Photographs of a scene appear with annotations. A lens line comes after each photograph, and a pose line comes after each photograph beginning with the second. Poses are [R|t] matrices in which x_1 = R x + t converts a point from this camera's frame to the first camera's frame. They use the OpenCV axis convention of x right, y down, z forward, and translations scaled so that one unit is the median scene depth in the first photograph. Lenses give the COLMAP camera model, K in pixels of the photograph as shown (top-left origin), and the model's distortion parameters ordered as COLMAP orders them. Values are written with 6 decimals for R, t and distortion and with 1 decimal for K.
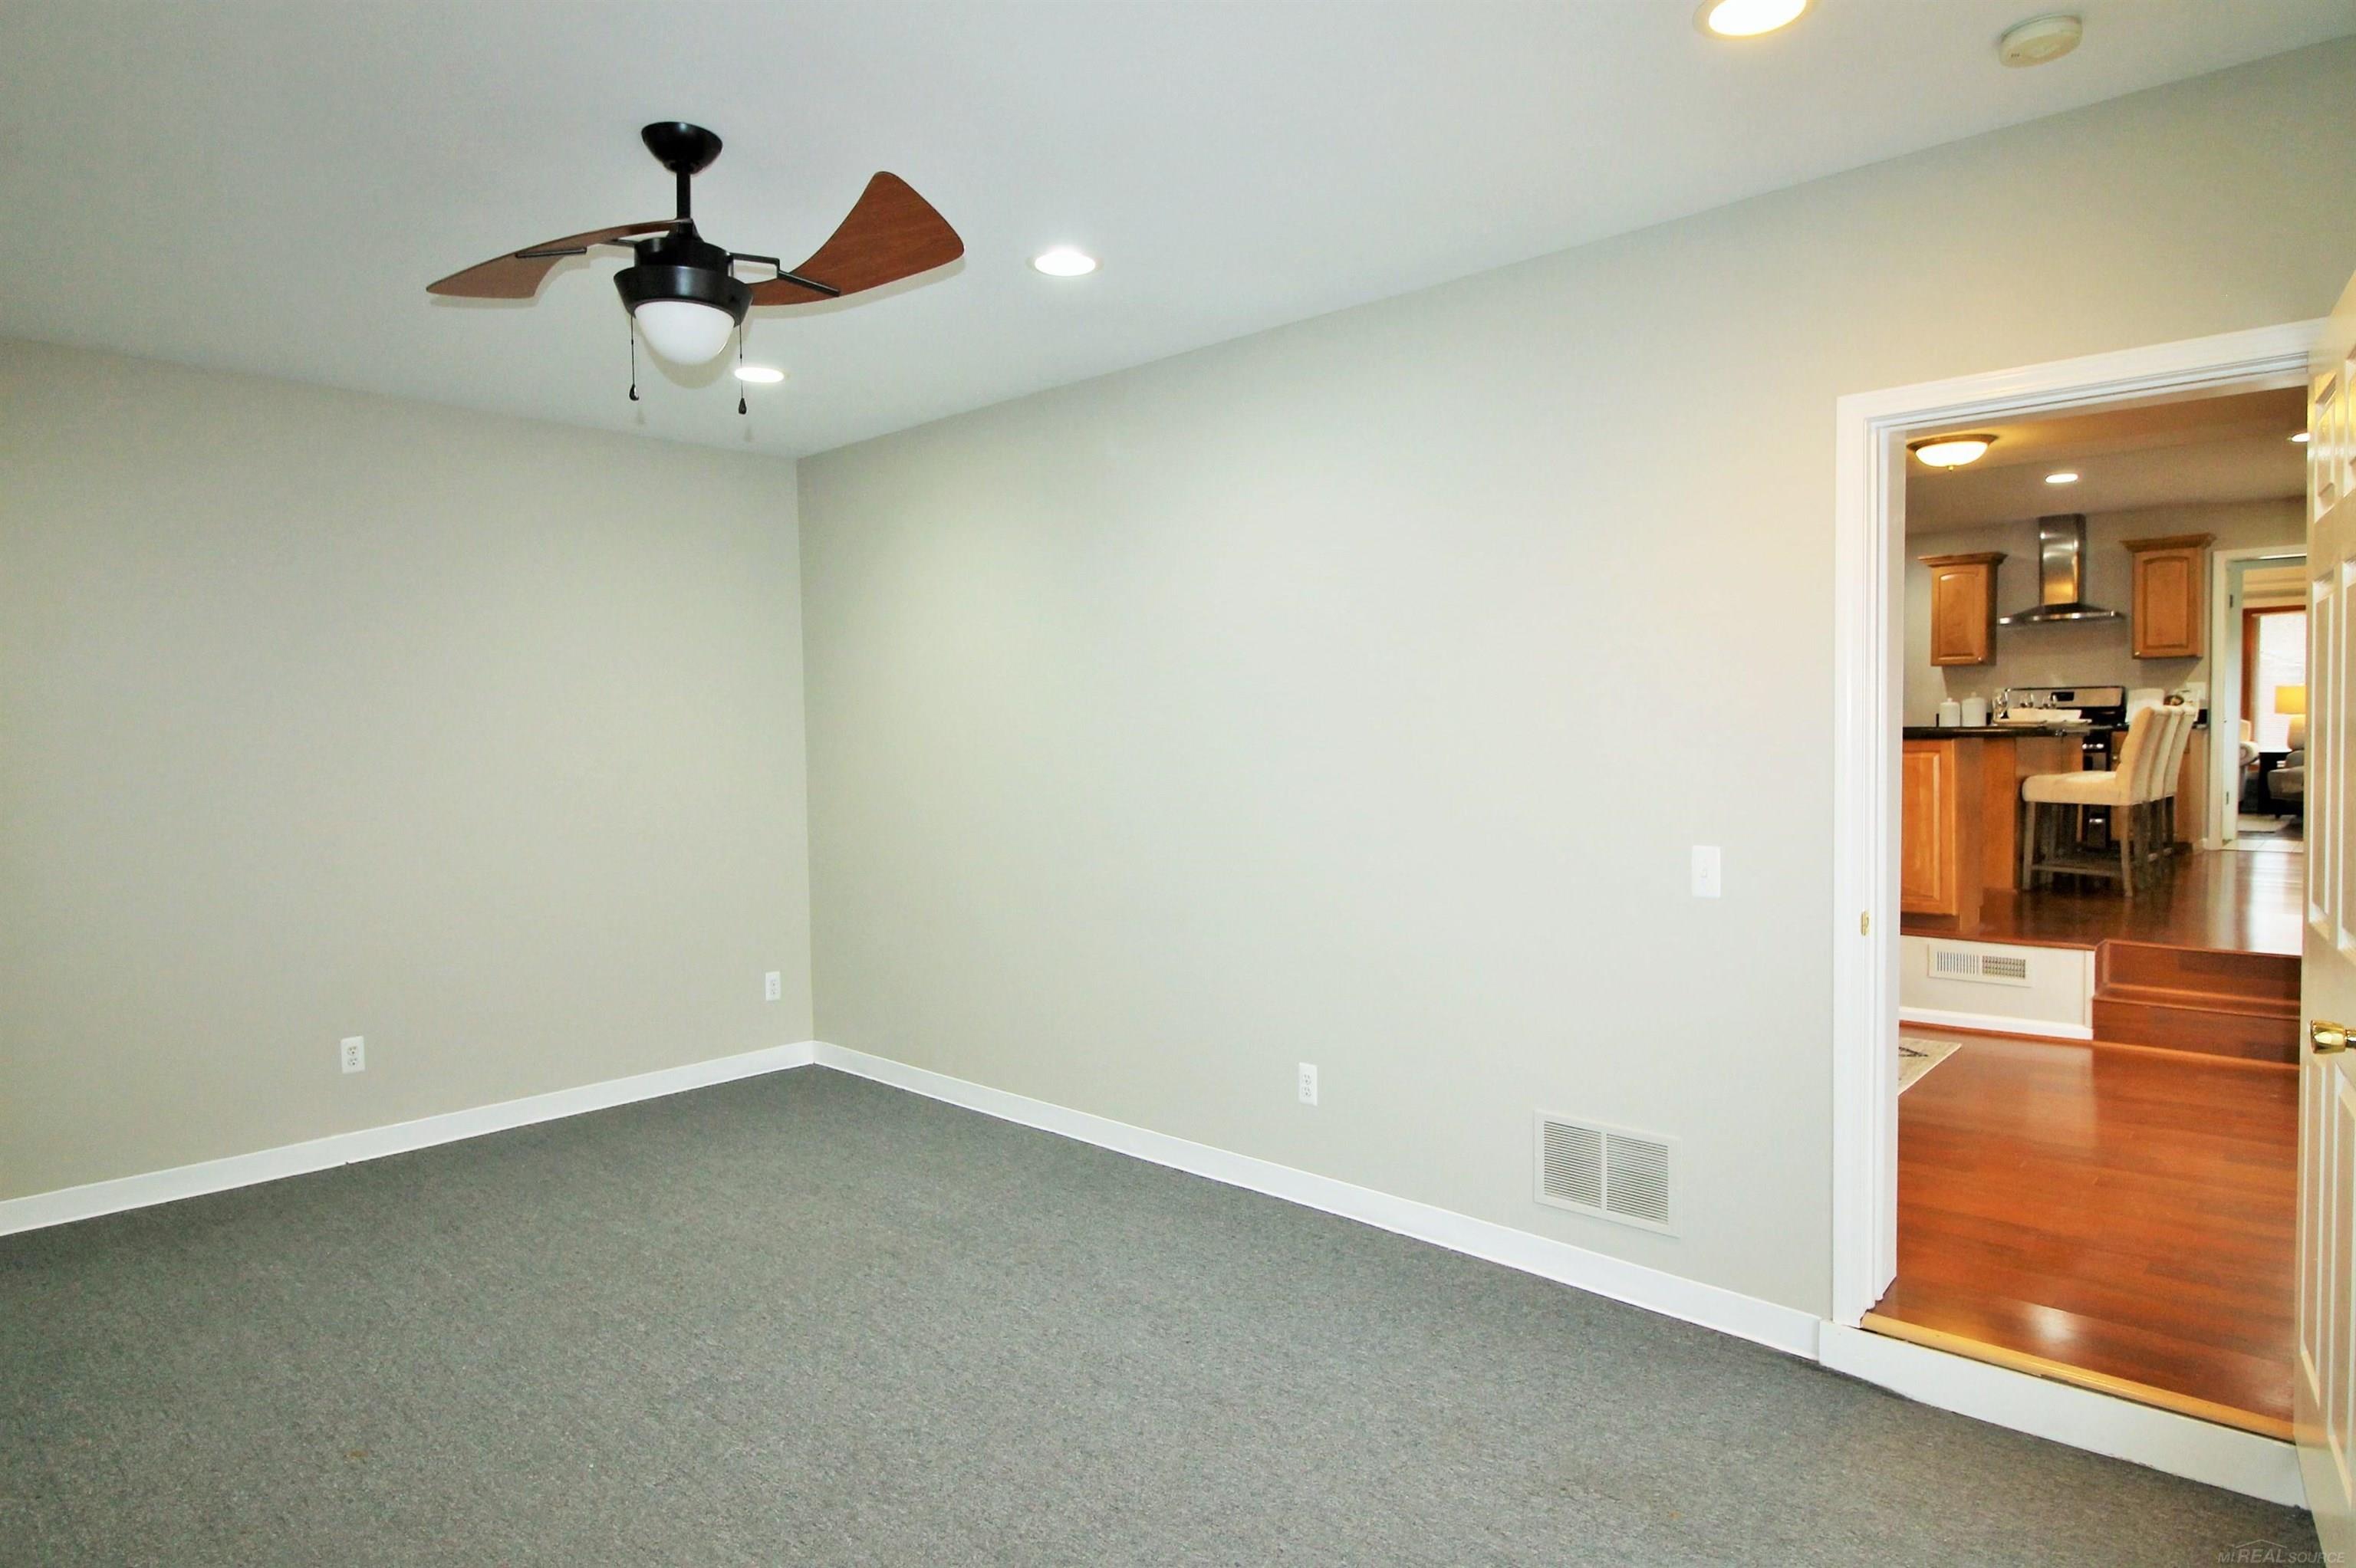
lens RADIAL K [[1310.7, 0, 1167.9], [0, 1310.7, 782.2], [0, 0, 1]] dist [-0.009504, -0.002014]
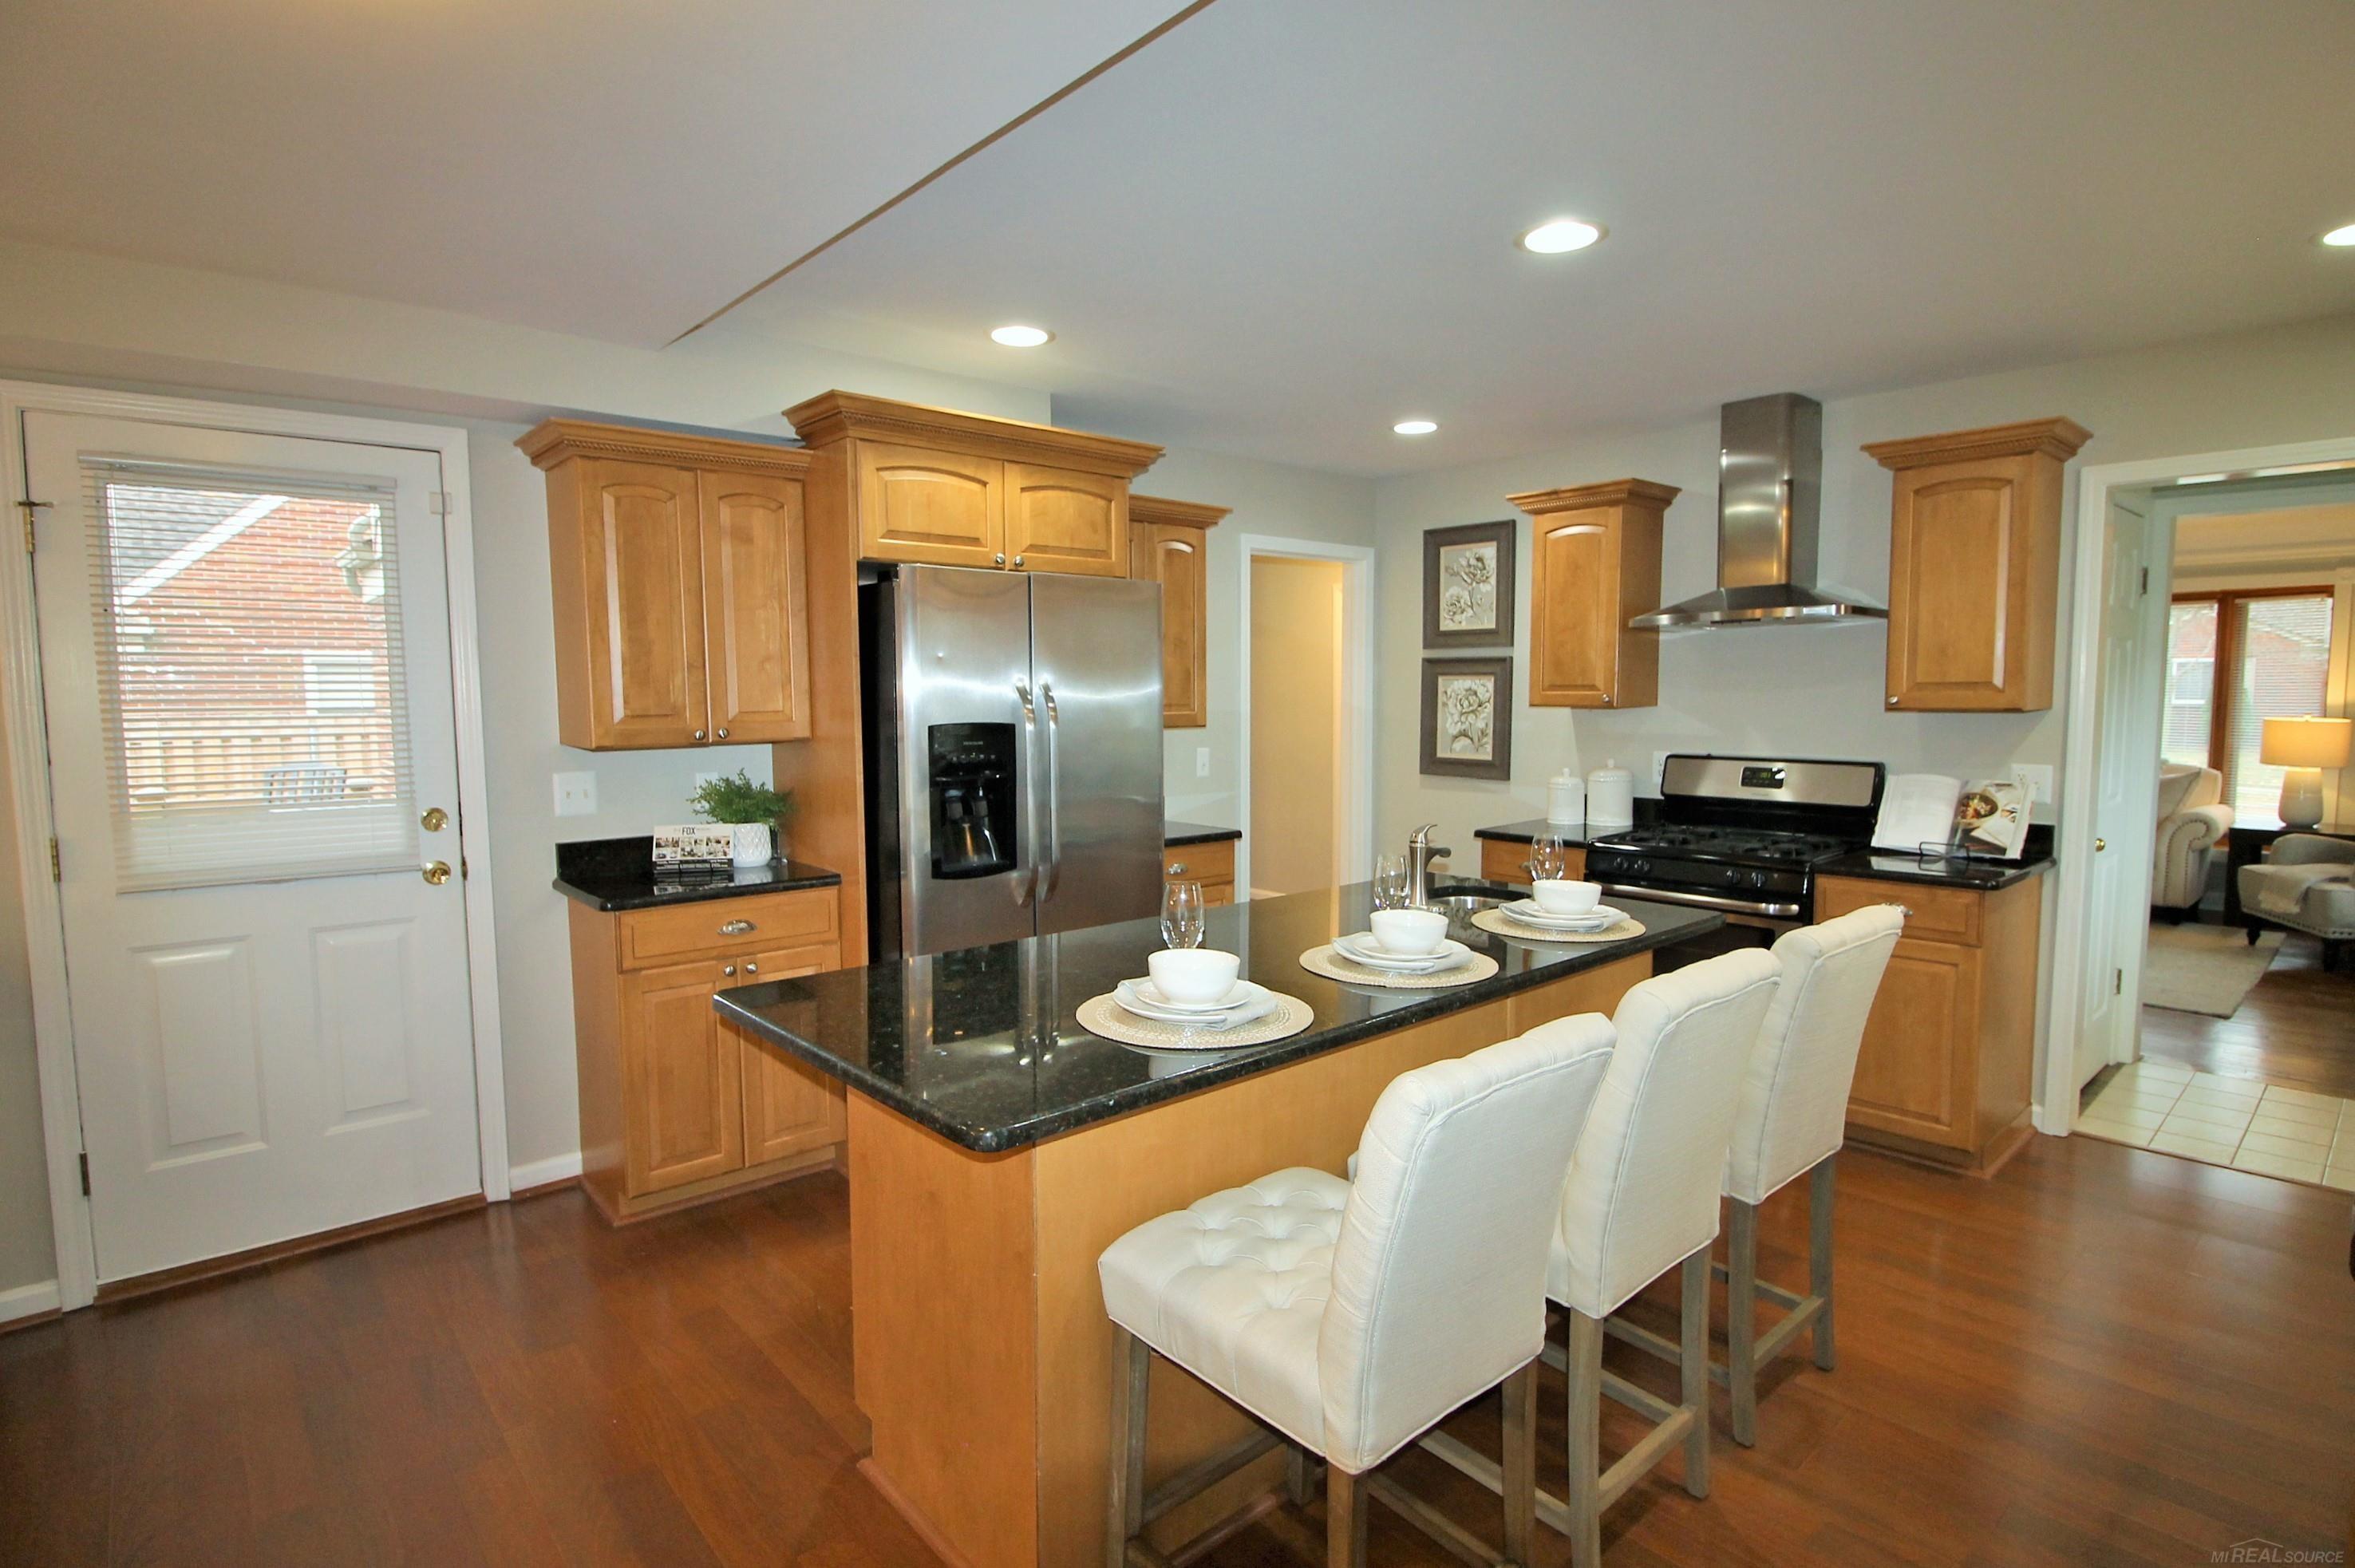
lens RADIAL K [[1144.7, 0, 1181.2], [0, 1144.7, 778.9], [0, 0, 1]] dist [-0.014926, -0.001927]
pose [[0.996833, 0.012552, -0.078526, 0.536606], [-0.009695, 0.999281, 0.036661, -0.084187], [0.078930, -0.035784, 0.996238, 0.596736]]
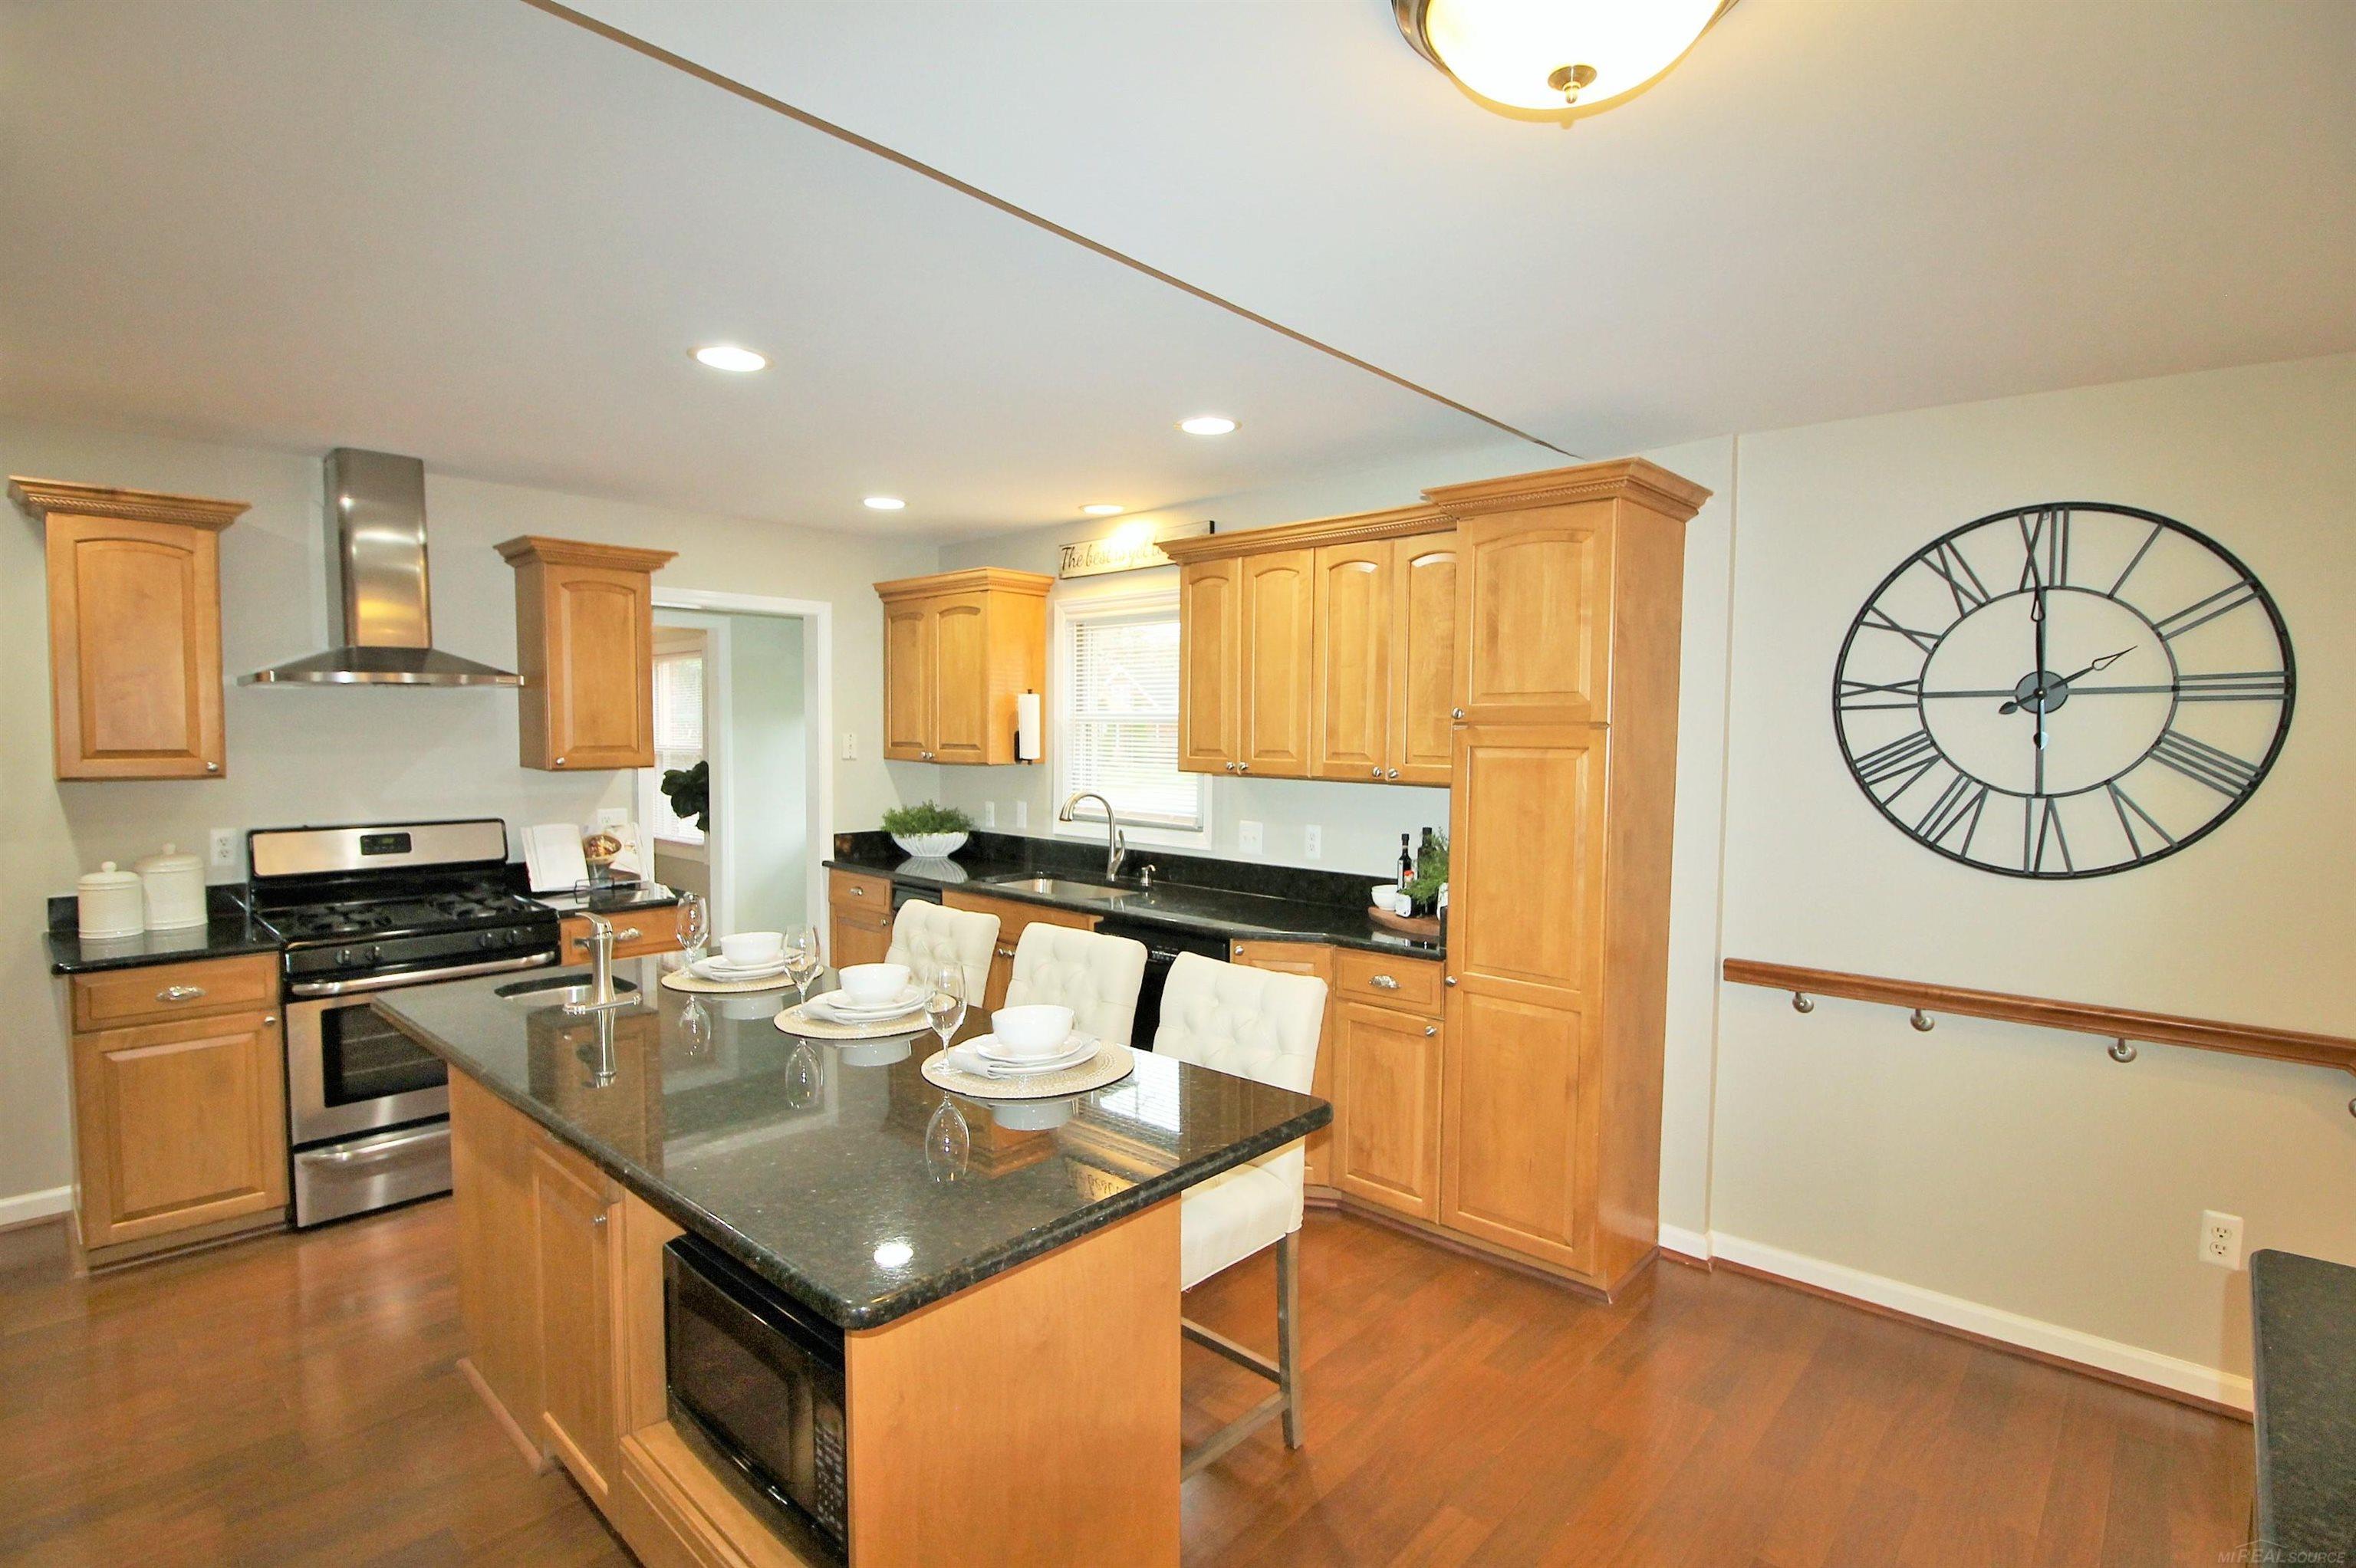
lens RADIAL K [[1145.1, 0, 1172.9], [0, 1145.1, 793.0], [0, 0, 1]] dist [-0.014926, -0.001927]
pose [[-0.012701, -0.042378, 0.999021, 0.289378], [0.040752, 0.998249, 0.042863, -0.096400], [-0.999089, 0.041256, -0.010952, 0.772080]]
